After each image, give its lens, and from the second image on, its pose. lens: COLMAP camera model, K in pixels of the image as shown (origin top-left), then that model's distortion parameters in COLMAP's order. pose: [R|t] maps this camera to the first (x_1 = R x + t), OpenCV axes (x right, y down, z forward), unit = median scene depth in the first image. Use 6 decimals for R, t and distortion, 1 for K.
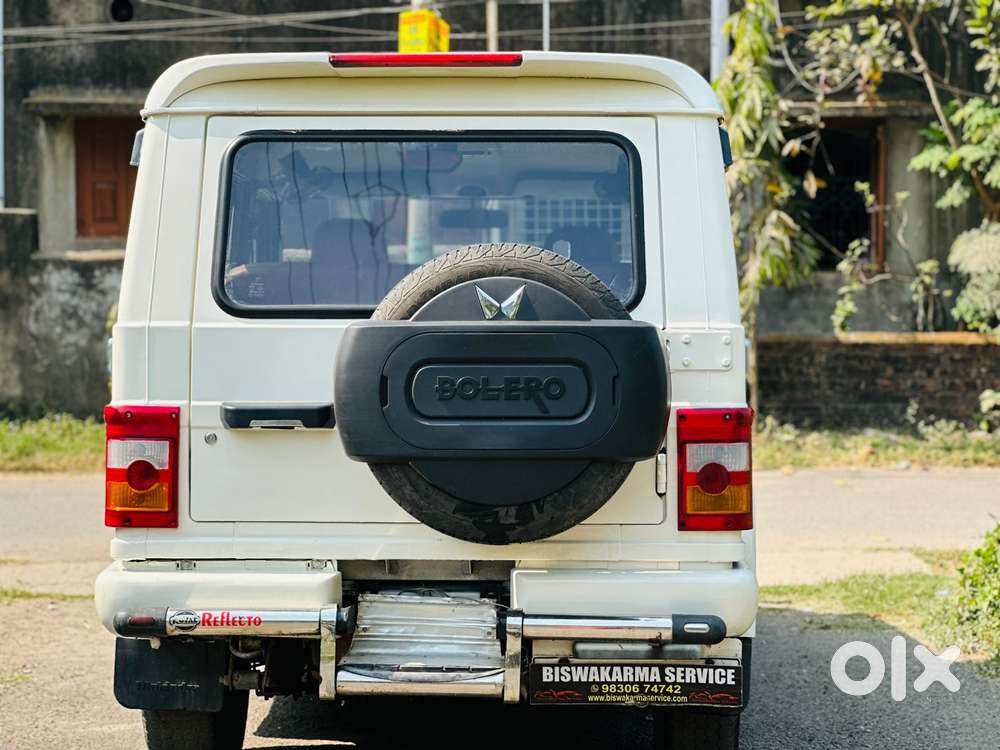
lens RADIAL K [[2243.3, 0, 494.6], [0, 2243.3, 354.6], [0, 0, 1]] dist [-0.073155, 4.006067]
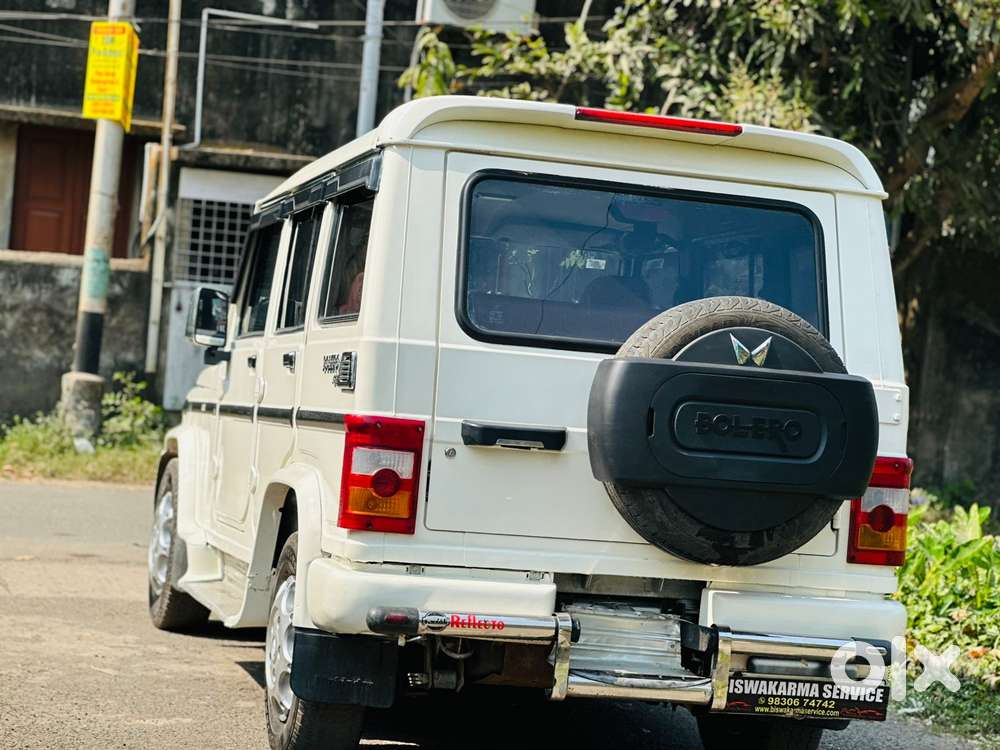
lens RADIAL K [[2243.3, 0, 494.6], [0, 2243.3, 354.6], [0, 0, 1]] dist [-0.073155, 4.006067]
pose [[0.954151, 0.081448, 0.288032, -0.418280], [-0.077697, 0.996677, -0.024451, 0.015355], [-0.289066, 0.000951, 0.957309, -0.030381]]
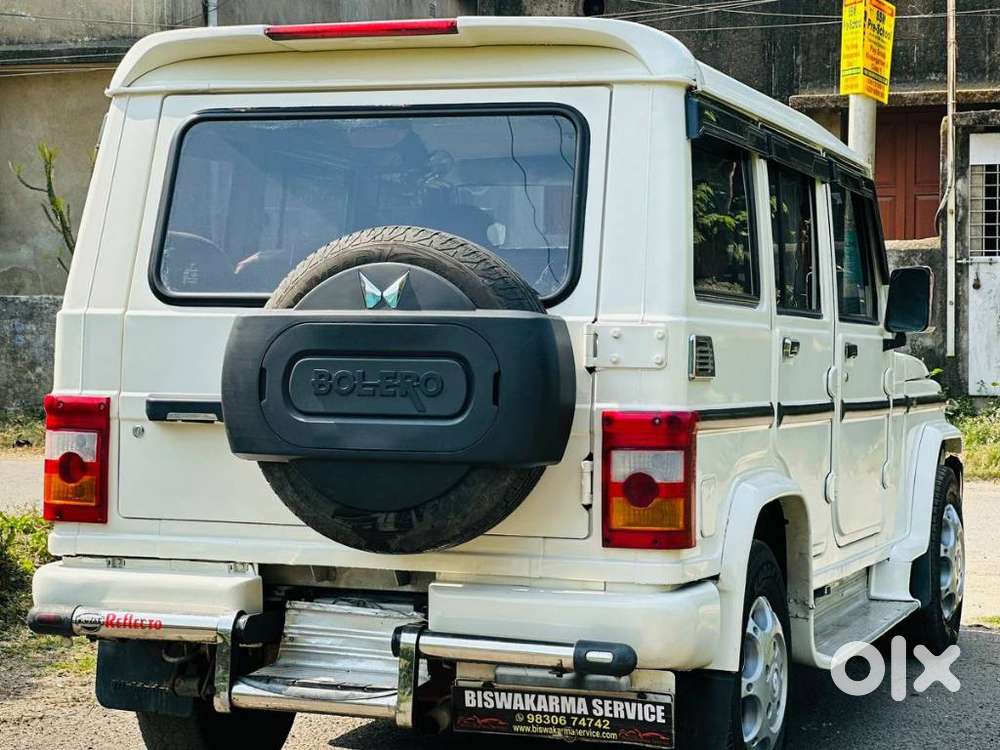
lens RADIAL K [[2243.3, 0, 494.6], [0, 2243.3, 354.6], [0, 0, 1]] dist [-0.073155, 4.006067]
pose [[0.951973, 0.014138, -0.305855, 0.310725], [-0.014153, 0.999897, 0.002169, 0.000428], [0.305854, 0.002264, 0.952076, 0.133998]]
